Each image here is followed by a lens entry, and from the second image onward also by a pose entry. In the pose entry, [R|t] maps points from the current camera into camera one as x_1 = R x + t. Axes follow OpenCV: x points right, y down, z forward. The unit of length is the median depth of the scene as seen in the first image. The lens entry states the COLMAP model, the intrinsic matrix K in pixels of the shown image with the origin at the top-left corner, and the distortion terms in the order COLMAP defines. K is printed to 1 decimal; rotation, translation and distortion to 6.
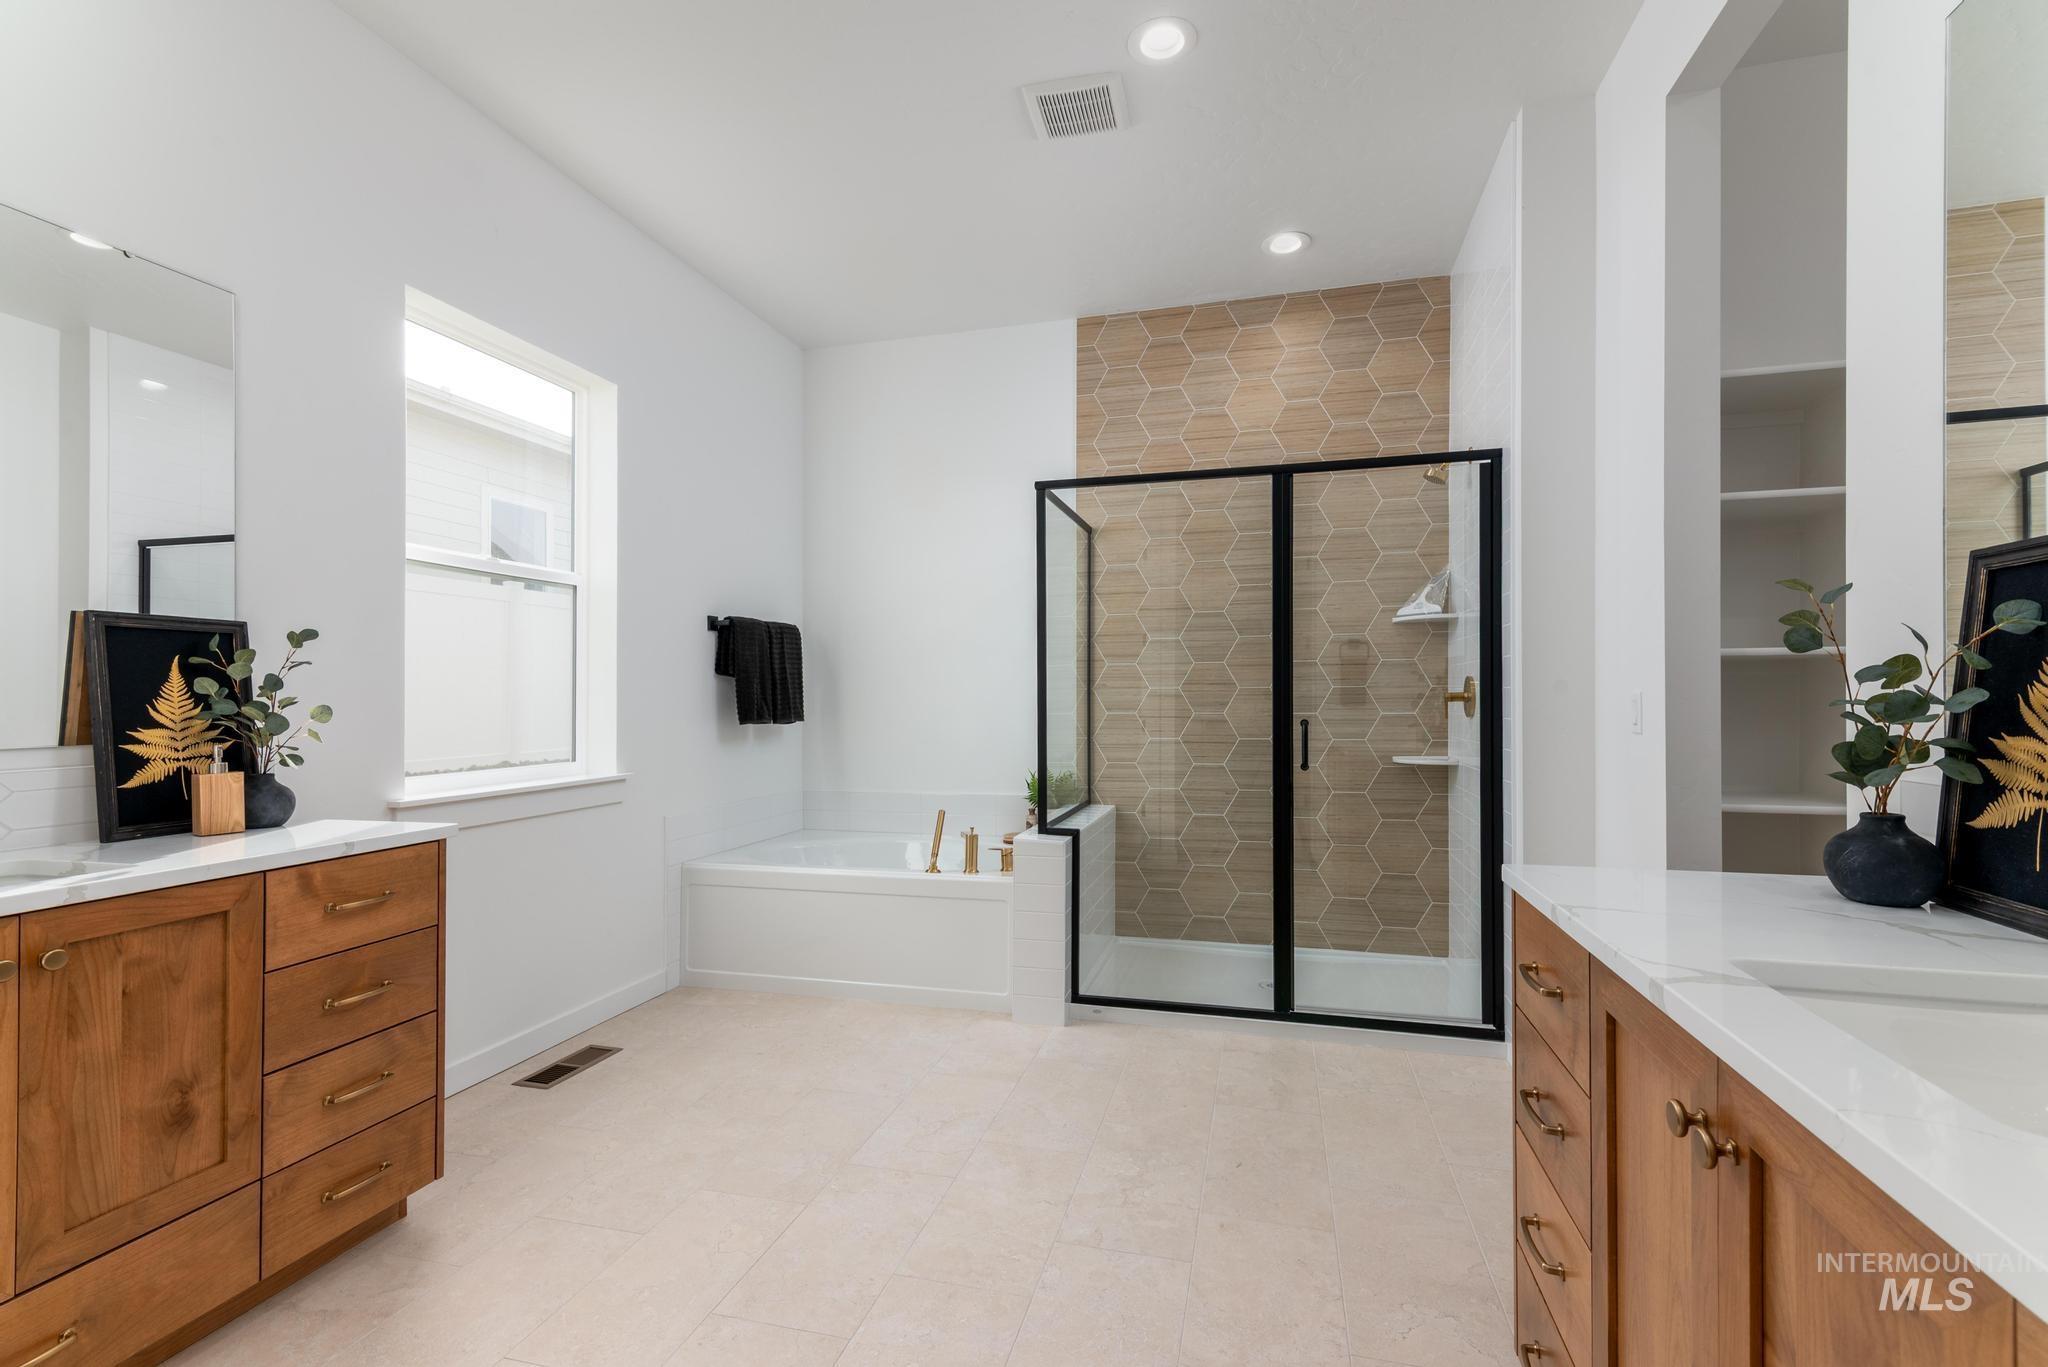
lens RADIAL K [[934.4, 0, 1014.9], [0, 934.4, 696.1], [0, 0, 1]] dist [0.003281, 0.000106]
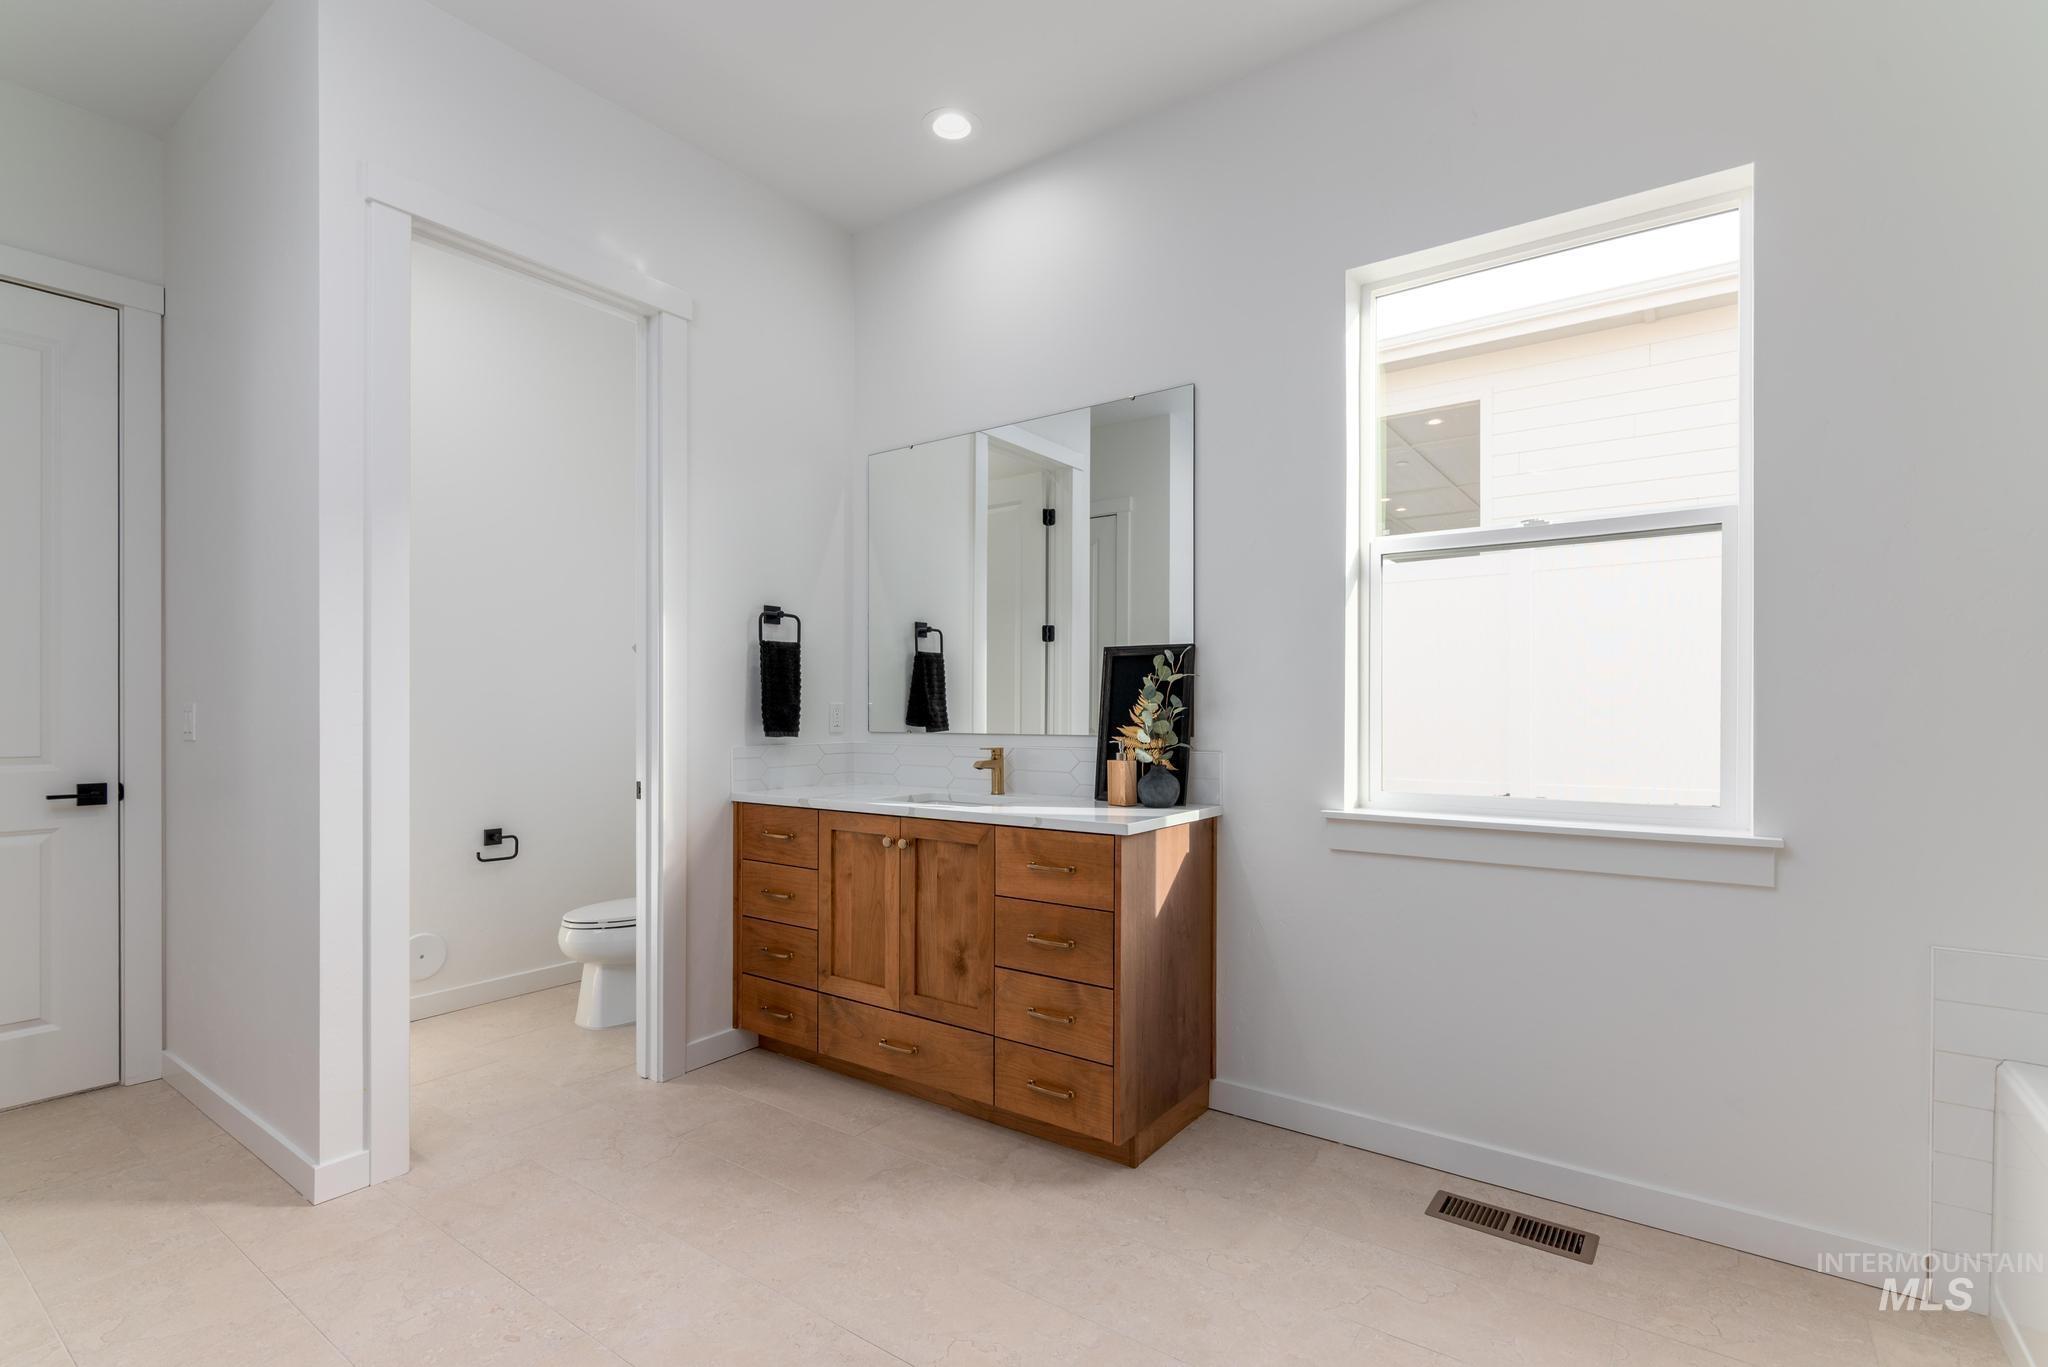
lens RADIAL K [[939.7, 0, 1022.9], [0, 939.7, 711.7], [0, 0, 1]] dist [0.000405, 0.000046]
pose [[-0.340000, 0.008204, -0.940390, 0.532839], [0.000213, 0.999963, 0.008647, 0.000543], [0.940425, 0.002739, -0.339989, 1.503760]]
